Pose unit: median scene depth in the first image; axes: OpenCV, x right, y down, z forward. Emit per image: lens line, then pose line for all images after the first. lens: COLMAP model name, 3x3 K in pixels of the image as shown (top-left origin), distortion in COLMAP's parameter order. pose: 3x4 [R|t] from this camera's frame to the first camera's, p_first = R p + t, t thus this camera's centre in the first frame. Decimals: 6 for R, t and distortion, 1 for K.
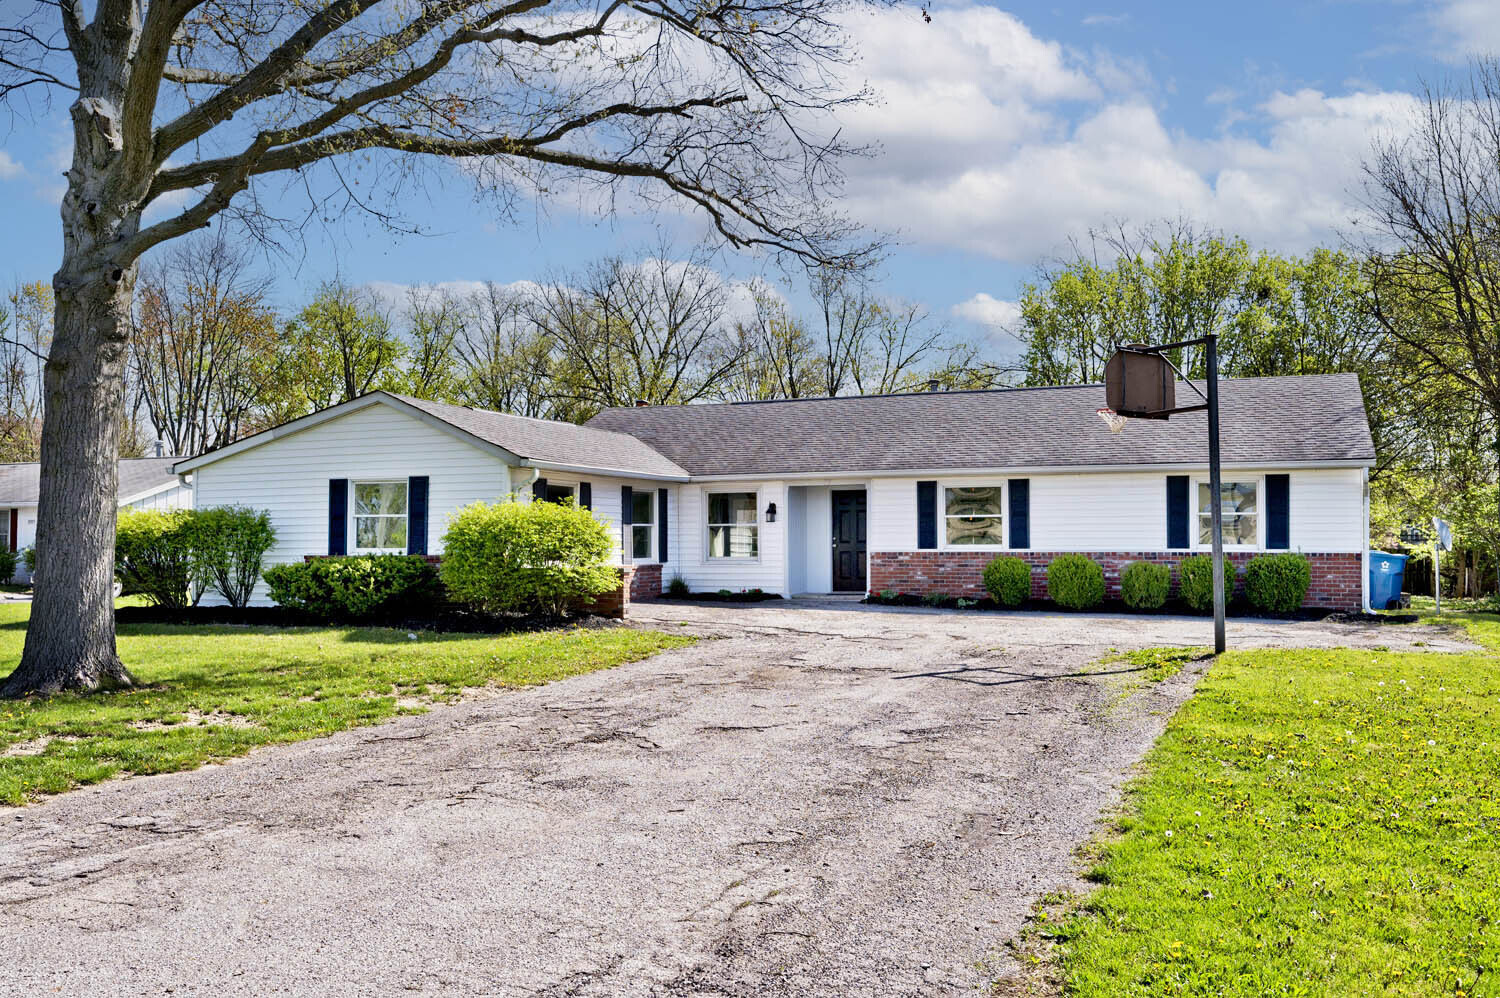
lens RADIAL K [[1305.7, 0, 751.6], [0, 1305.7, 500.8], [0, 0, 1]] dist [-0.012076, -0.000057]
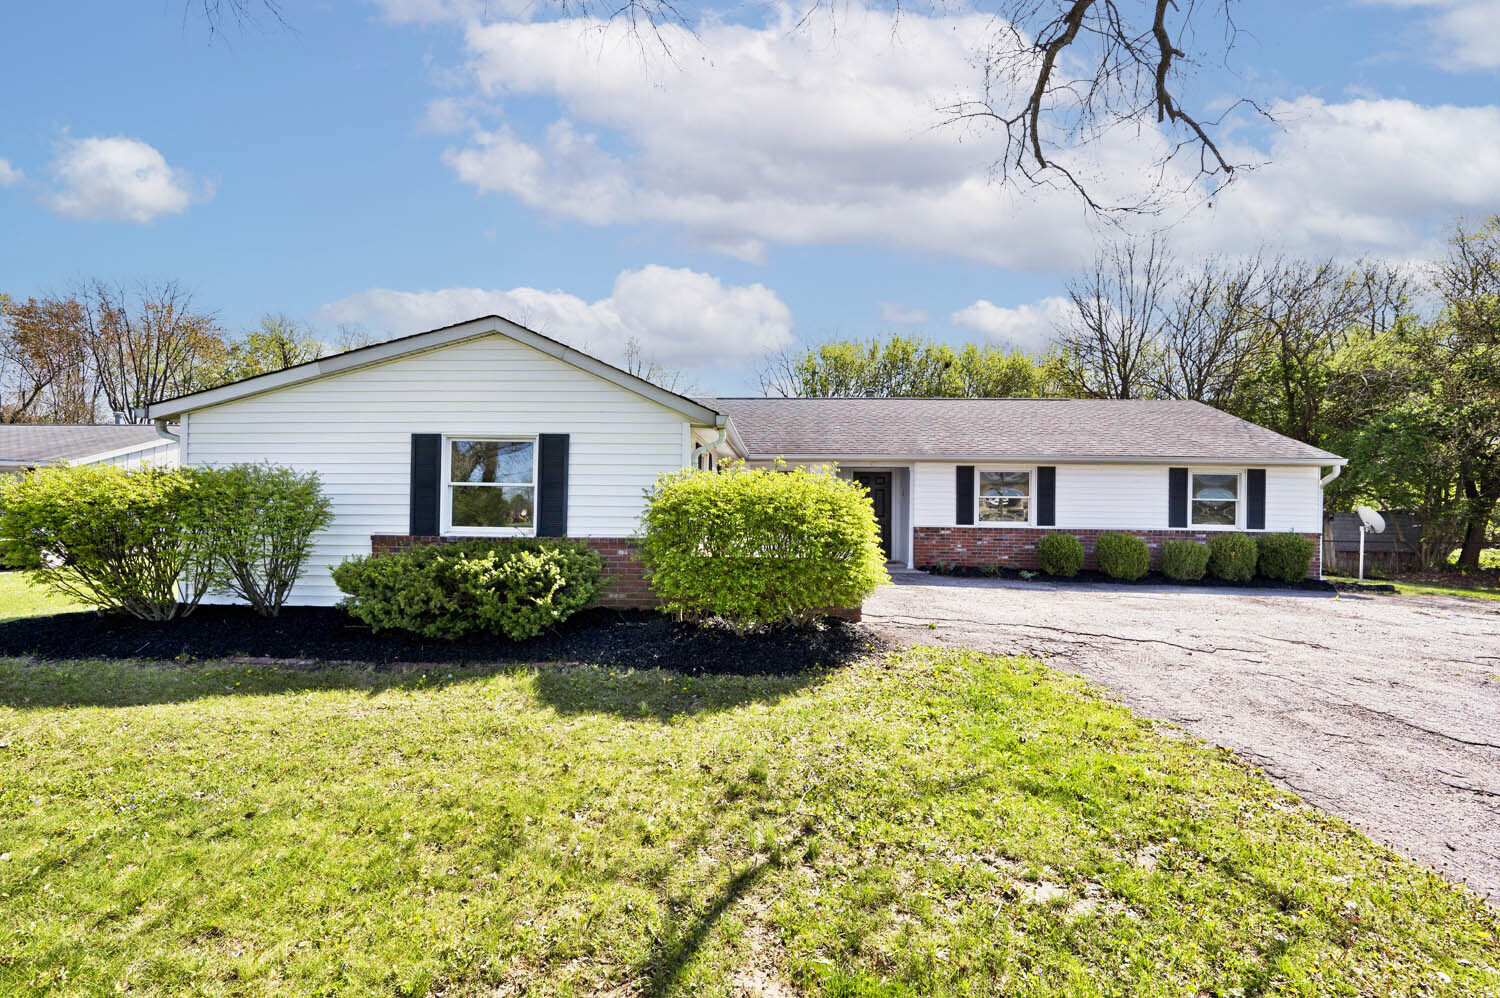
lens RADIAL K [[627.3, 0, 725.0], [0, 627.3, 503.7], [0, 0, 1]] dist [-0.004128, 0.000352]
pose [[0.940917, 0.014328, 0.338334, -0.256503], [-0.025387, 0.999278, 0.028284, 0.008194], [-0.337684, -0.035202, 0.940601, 0.559273]]
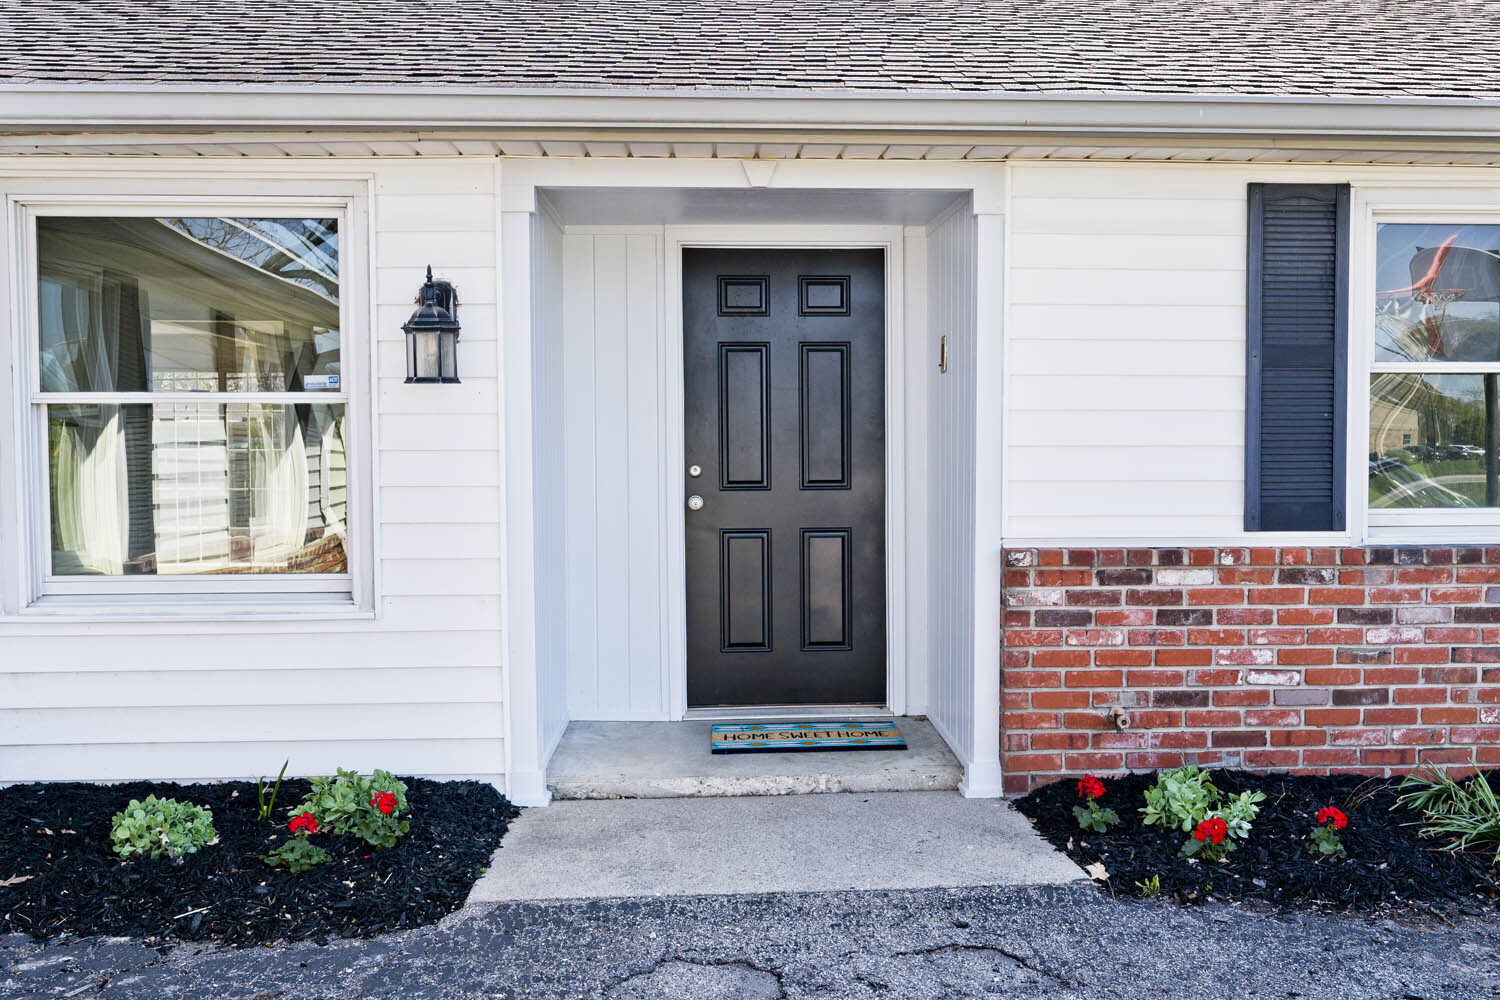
lens RADIAL K [[1305.7, 0, 743.5], [0, 1305.7, 499.7], [0, 0, 1]] dist [-0.012076, -0.000057]
pose [[0.904123, -0.018103, 0.426888, -0.024181], [-0.016948, 0.996796, 0.078166, 0.018666], [-0.426936, -0.077906, 0.900920, 0.872192]]
